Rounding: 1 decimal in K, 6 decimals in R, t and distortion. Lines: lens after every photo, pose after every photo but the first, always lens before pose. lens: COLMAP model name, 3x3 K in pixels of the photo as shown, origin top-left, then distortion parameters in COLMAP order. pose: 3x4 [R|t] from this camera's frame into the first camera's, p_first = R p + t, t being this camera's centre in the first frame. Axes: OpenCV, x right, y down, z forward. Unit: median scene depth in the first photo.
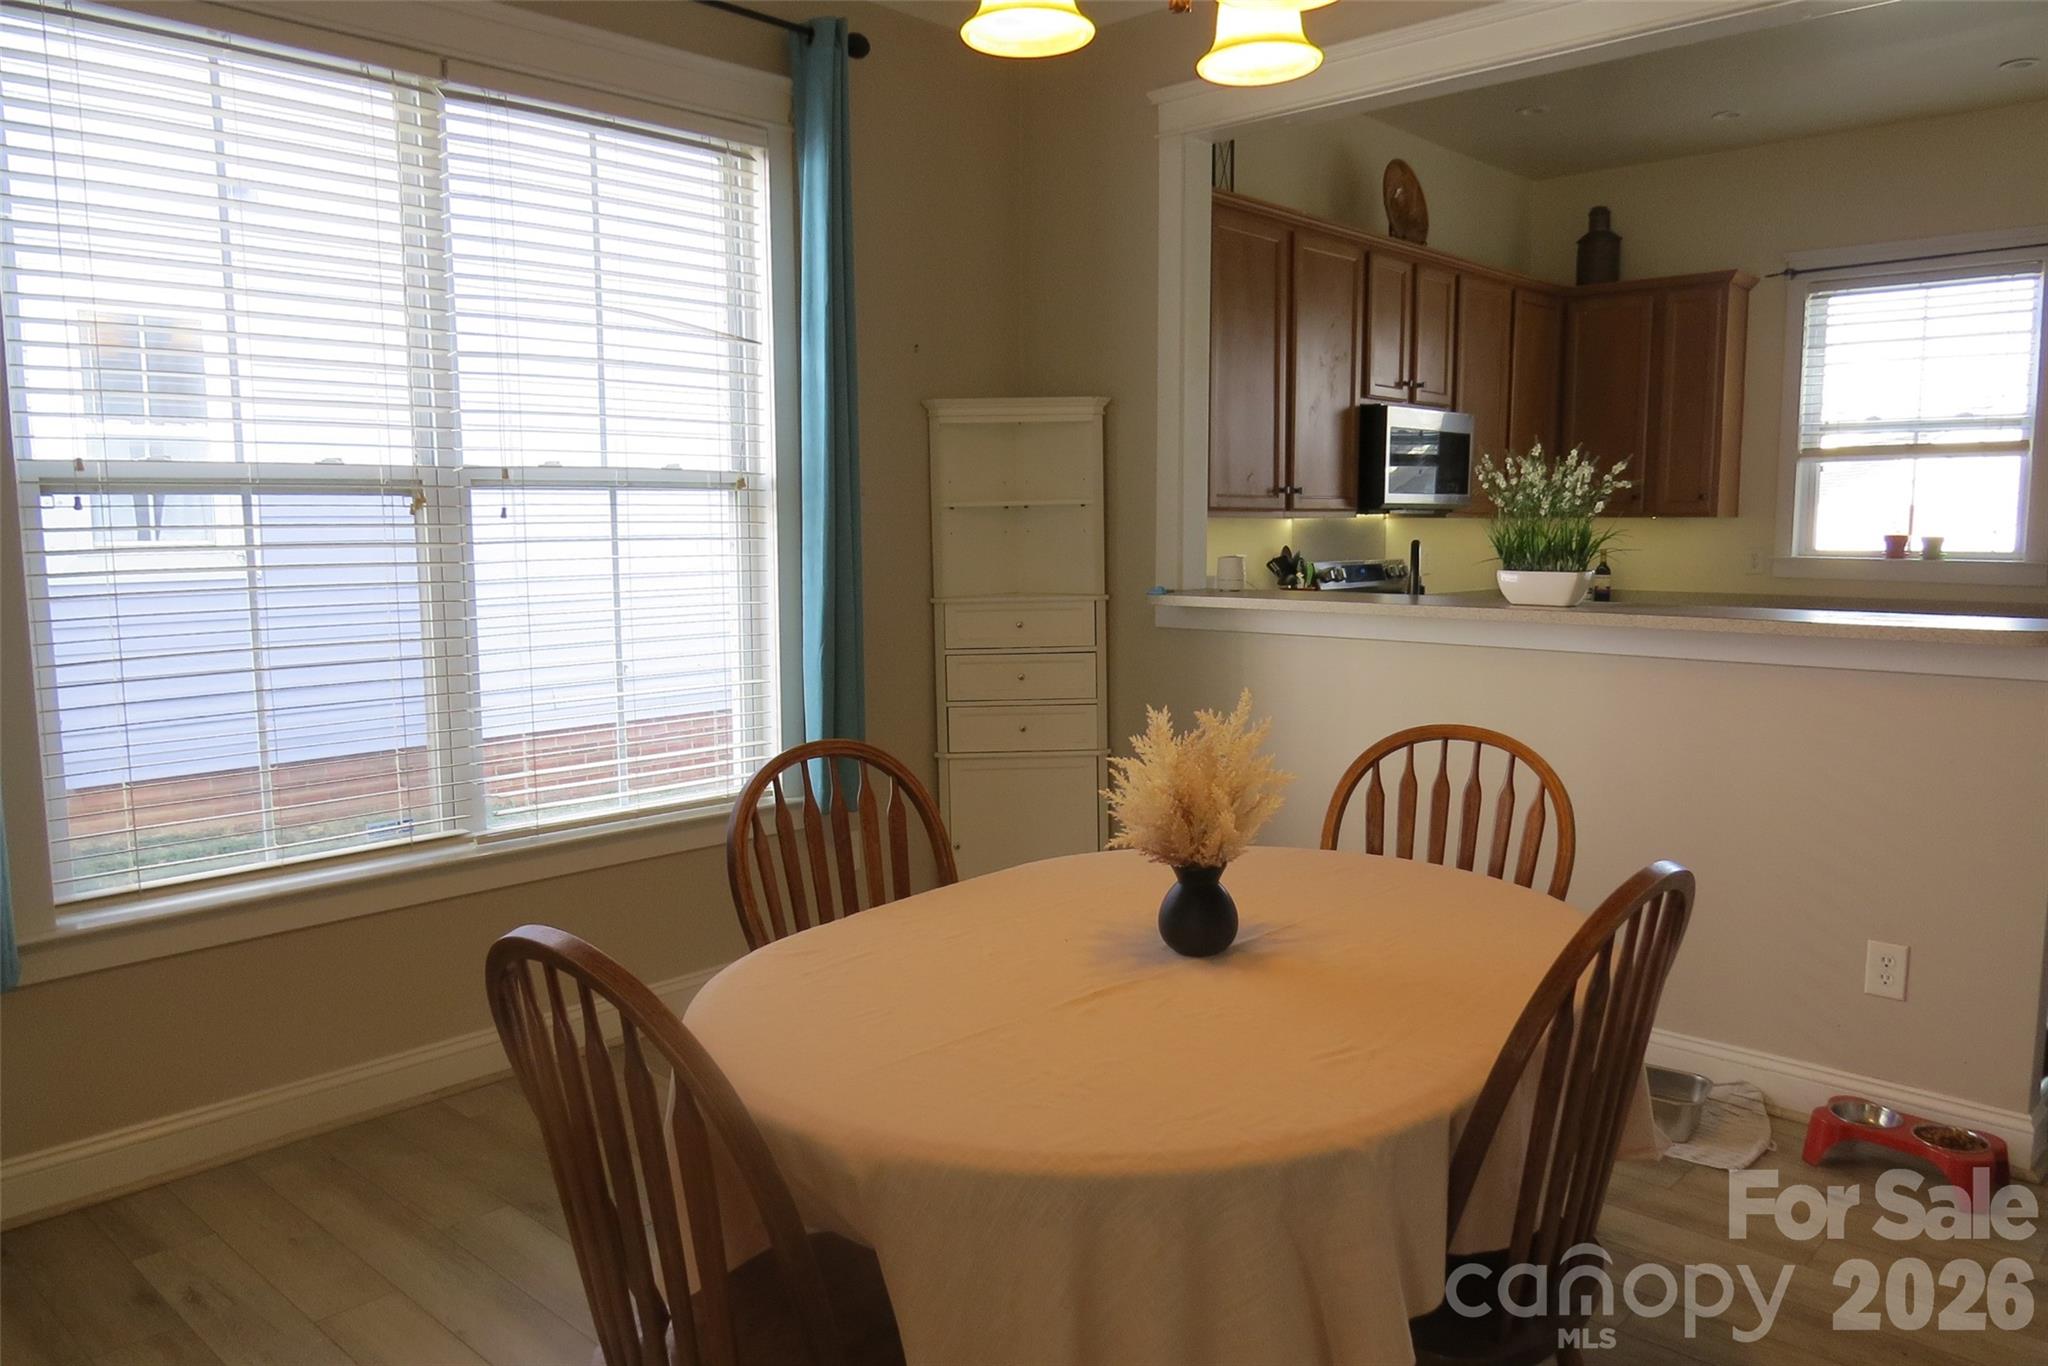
lens RADIAL K [[1484.6, 0, 1024.0], [0, 1484.6, 683.0], [0, 0, 1]] dist [-0.001895, 0.003274]
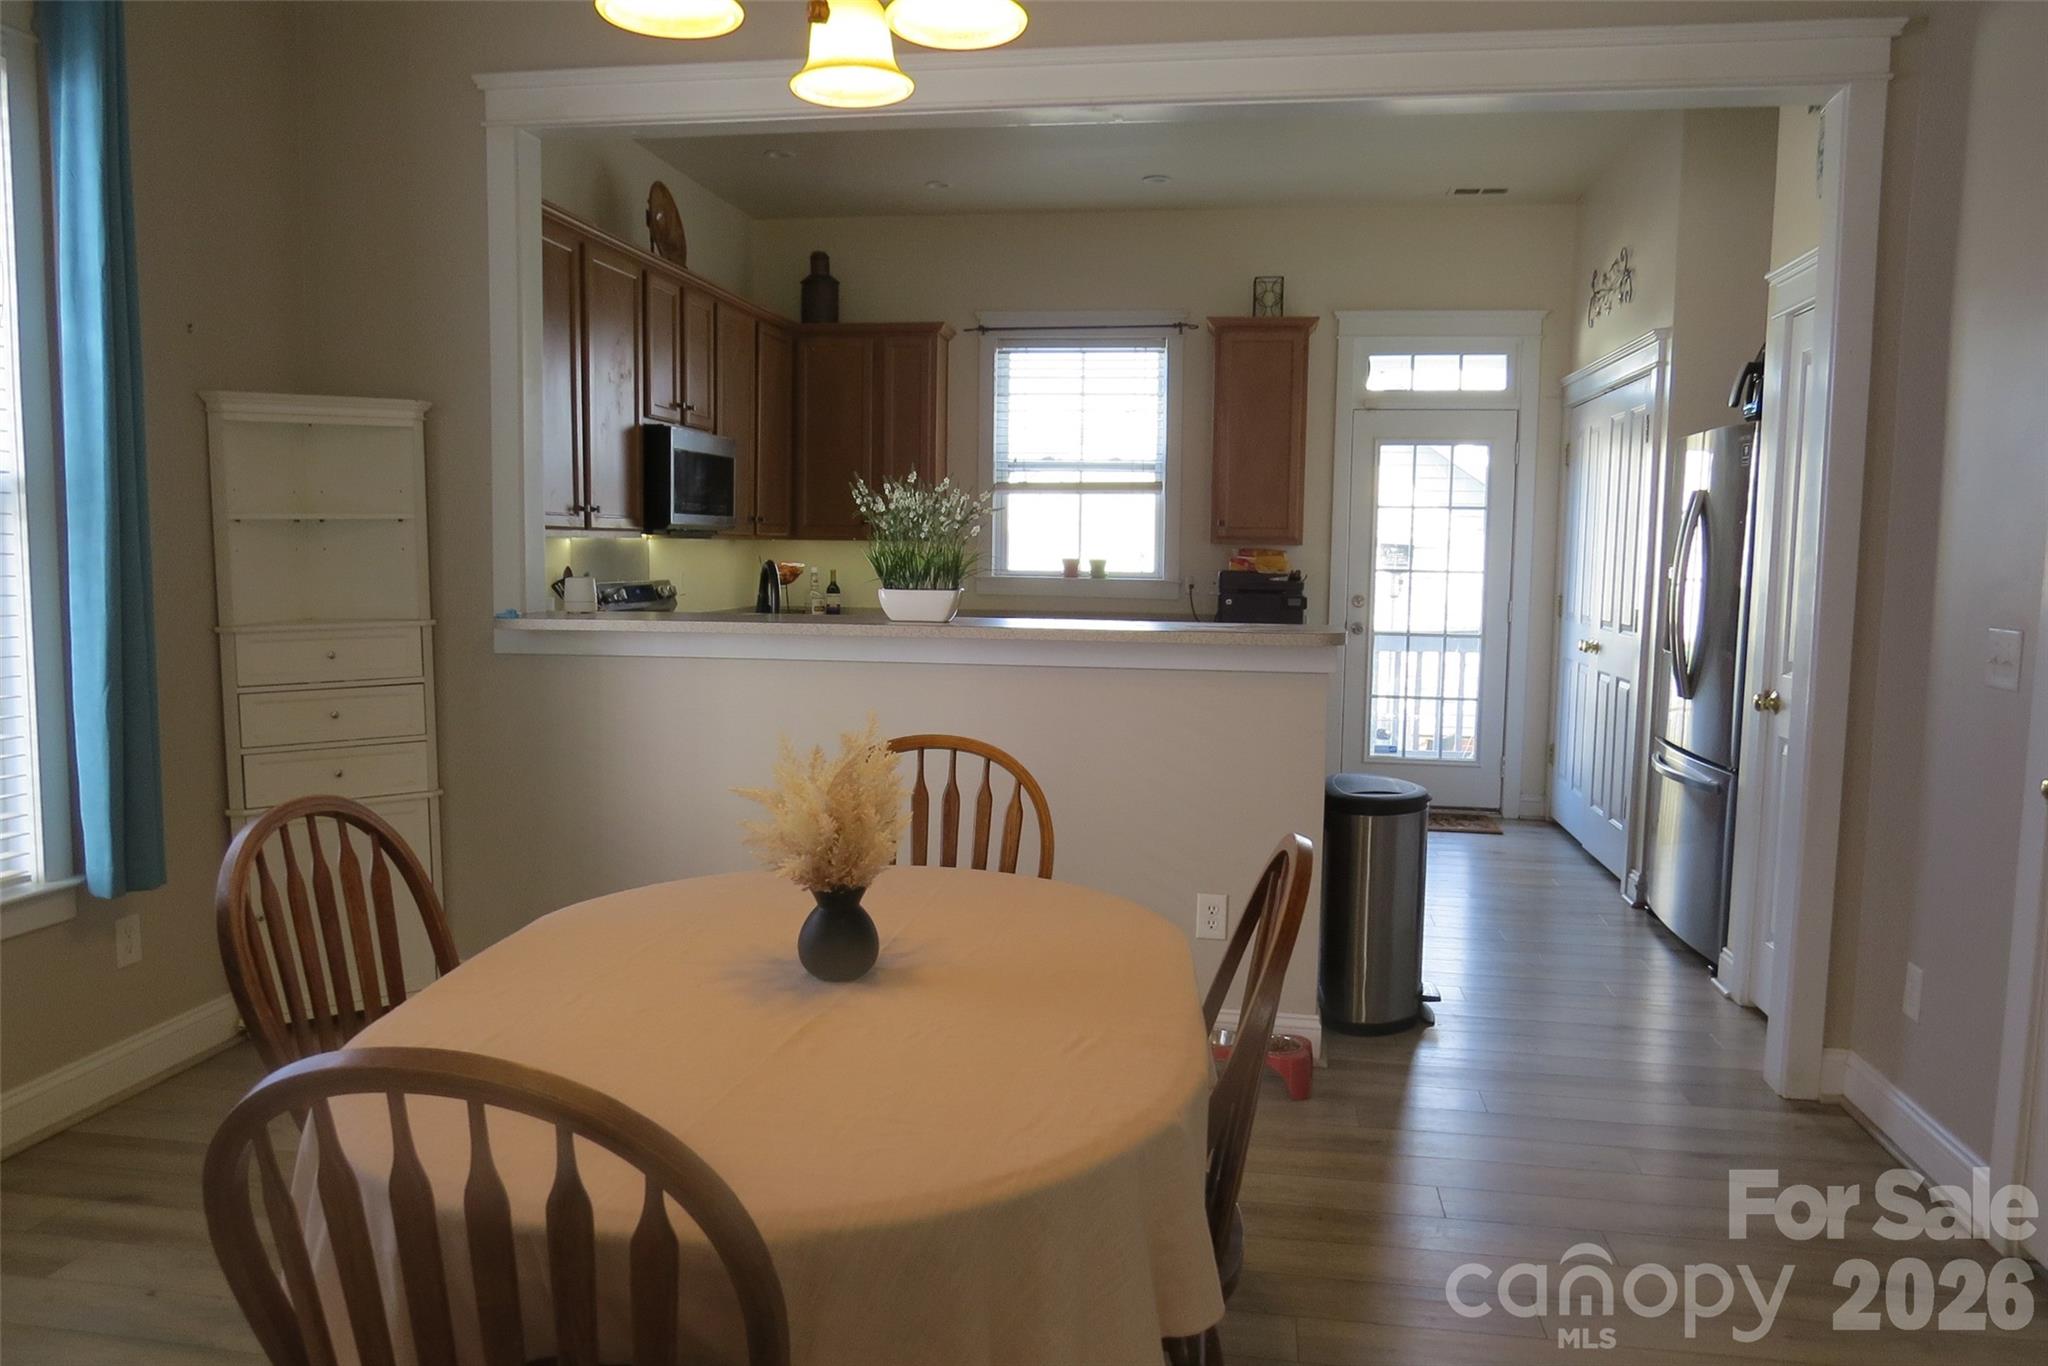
lens RADIAL K [[1484.2, 0, 1024.0], [0, 1484.2, 683.0], [0, 0, 1]] dist [-0.007253, 0.010714]
pose [[0.832868, -0.041218, 0.551935, -0.138922], [0.048977, 0.998800, 0.000683, -0.003595], [-0.551300, 0.026463, 0.833887, 0.046727]]
